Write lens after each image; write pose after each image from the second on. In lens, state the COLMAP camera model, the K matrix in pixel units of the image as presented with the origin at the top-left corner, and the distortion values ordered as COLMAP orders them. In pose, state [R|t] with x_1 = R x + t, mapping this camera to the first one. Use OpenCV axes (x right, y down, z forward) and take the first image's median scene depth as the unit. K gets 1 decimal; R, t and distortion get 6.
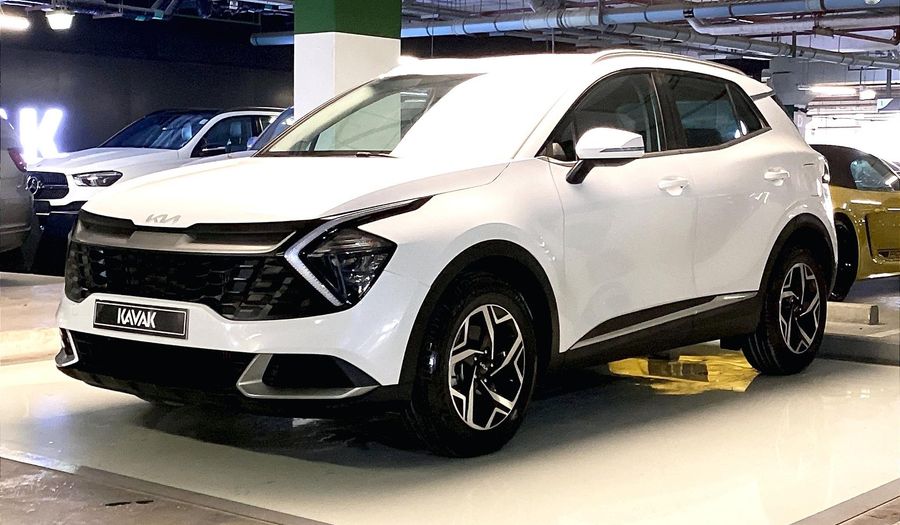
lens RADIAL K [[1389.9, 0, 450.0], [0, 1389.9, 262.5], [0, 0, 1]] dist [0.017379, 0.071689]
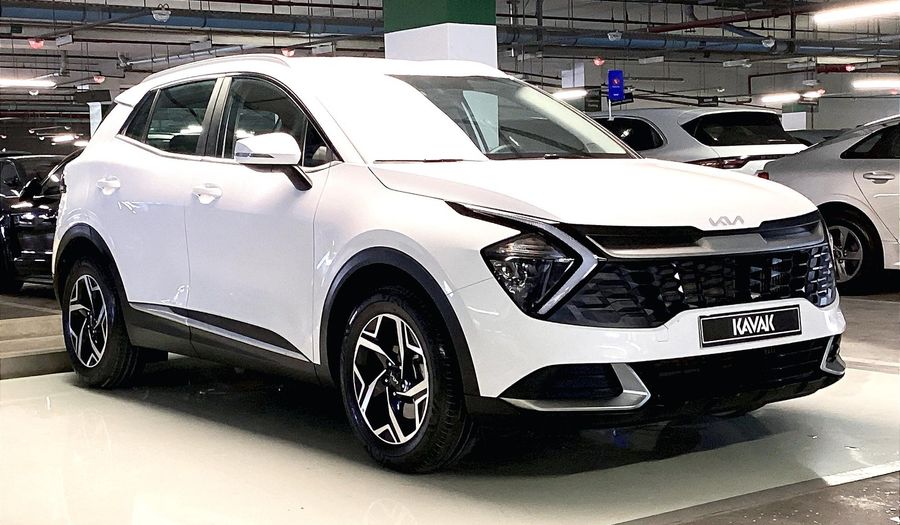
lens RADIAL K [[1389.9, 0, 450.0], [0, 1389.9, 262.5], [0, 0, 1]] dist [0.017379, 0.071689]
pose [[0.237164, -0.075686, 0.968517, -1.152369], [0.089301, 0.994438, 0.055845, -0.071630], [-0.967356, 0.073245, 0.242604, 0.934781]]
